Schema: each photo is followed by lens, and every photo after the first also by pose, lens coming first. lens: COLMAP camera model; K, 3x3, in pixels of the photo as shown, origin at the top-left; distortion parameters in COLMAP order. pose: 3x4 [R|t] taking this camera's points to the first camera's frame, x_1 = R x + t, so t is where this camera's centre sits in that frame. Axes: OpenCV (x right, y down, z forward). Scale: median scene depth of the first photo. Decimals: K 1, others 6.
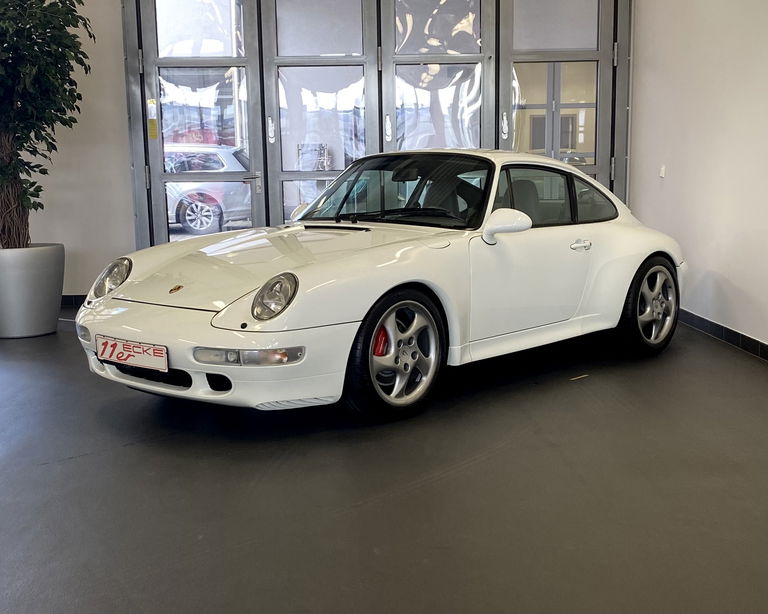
lens RADIAL K [[676.4, 0, 380.9], [0, 676.4, 308.5], [0, 0, 1]] dist [0.006865, 0.047678]
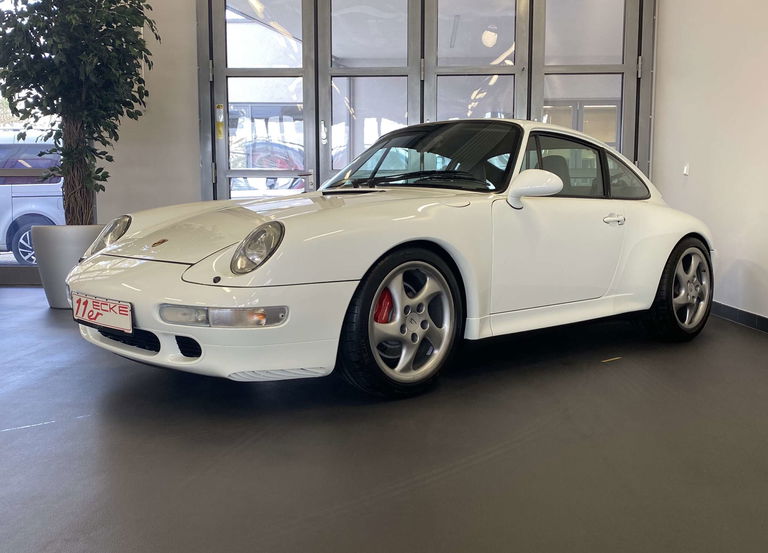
lens RADIAL K [[608.0, 0, 385.4], [0, 608.0, 276.0], [0, 0, 1]] dist [0.038536, -0.030389]
pose [[0.998127, 0.025316, -0.055697, 0.027908], [-0.027062, 0.999158, -0.030824, 0.021796], [0.054870, 0.032274, 0.997972, 0.142528]]
